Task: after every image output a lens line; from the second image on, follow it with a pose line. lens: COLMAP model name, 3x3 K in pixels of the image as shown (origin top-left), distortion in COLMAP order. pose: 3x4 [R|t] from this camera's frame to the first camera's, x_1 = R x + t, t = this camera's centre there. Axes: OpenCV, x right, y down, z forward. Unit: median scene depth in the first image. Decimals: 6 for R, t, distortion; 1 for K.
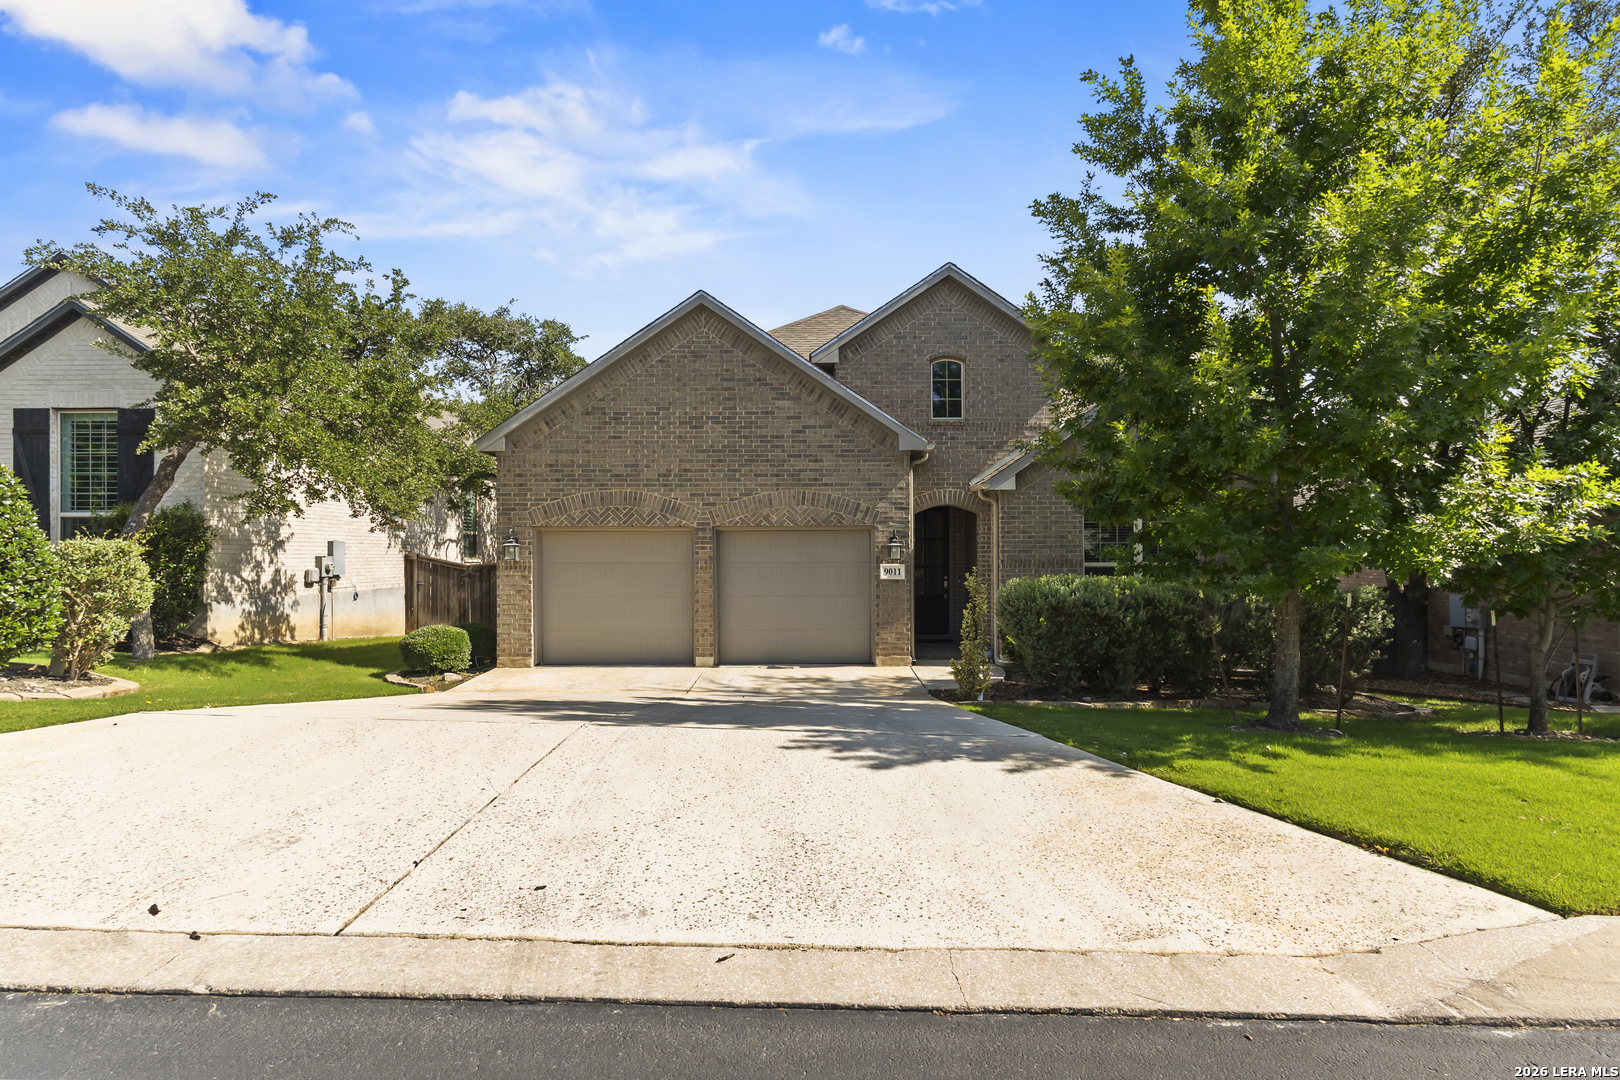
lens RADIAL K [[757.4, 0, 808.5], [0, 757.4, 545.5], [0, 0, 1]] dist [-0.004233, 0.002198]
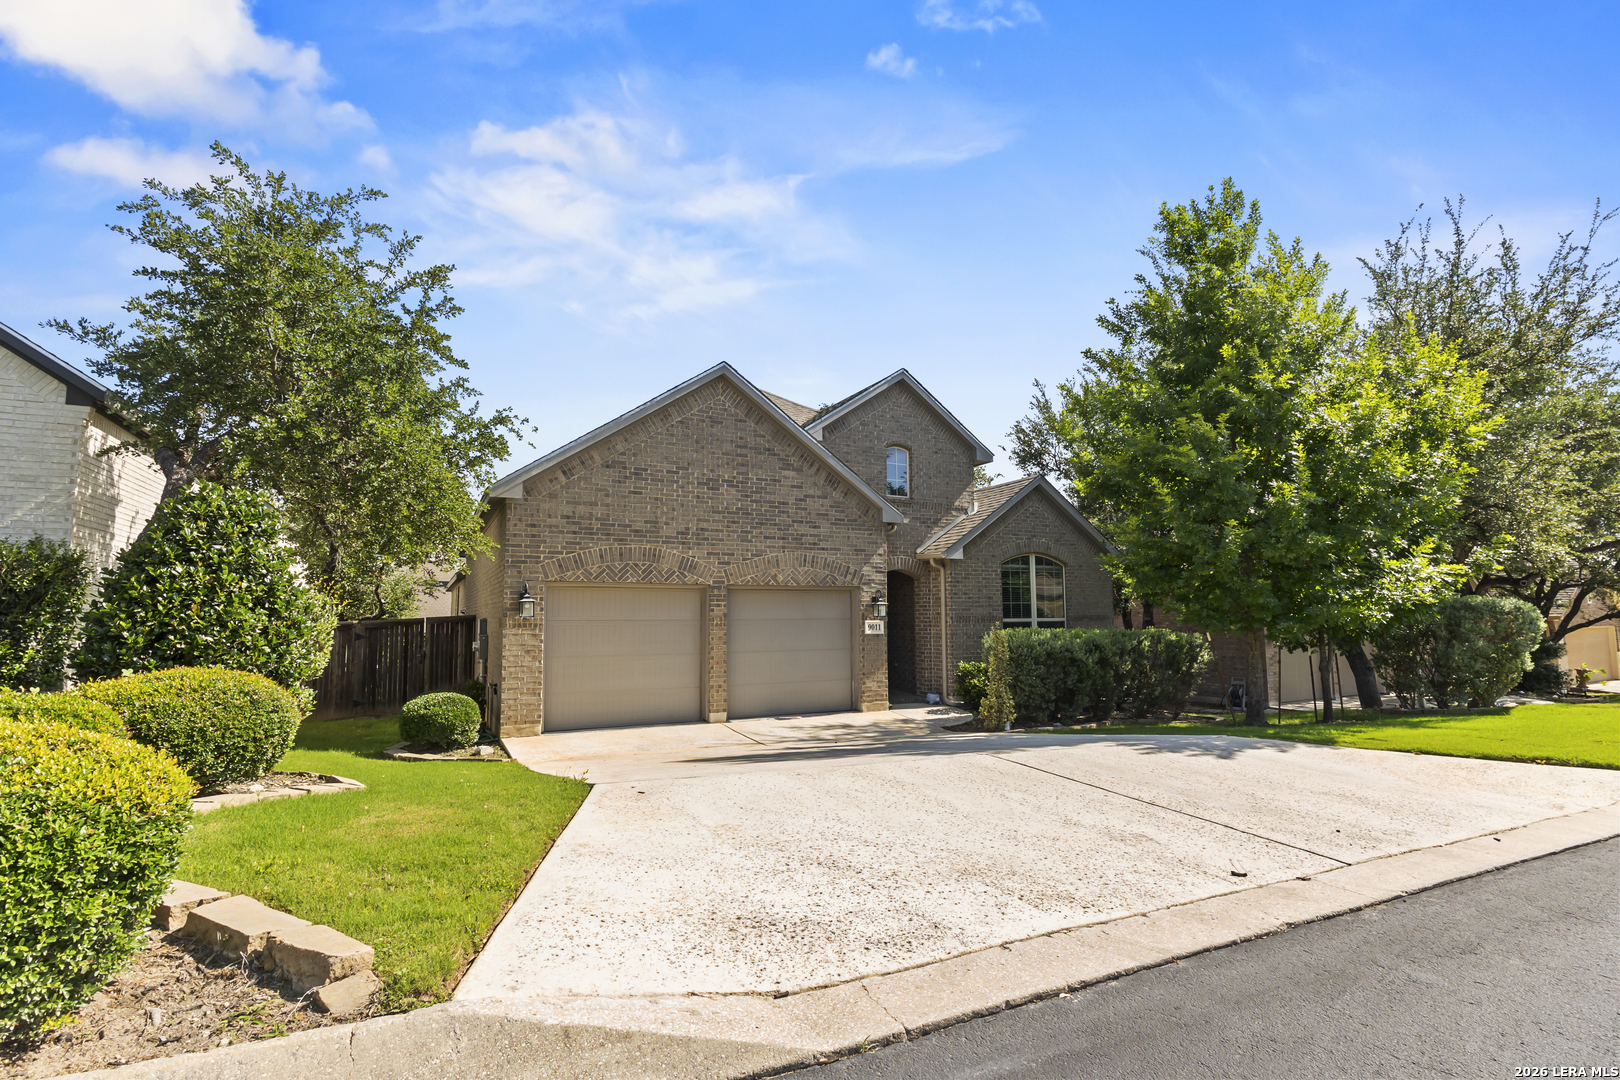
lens RADIAL K [[757.4, 0, 797.8], [0, 757.4, 542.1], [0, 0, 1]] dist [-0.004233, 0.002198]
pose [[0.890124, 0.042983, 0.453687, -0.513313], [-0.005130, 0.996424, -0.084339, 0.003829], [-0.455689, 0.072745, 0.887161, 0.030674]]
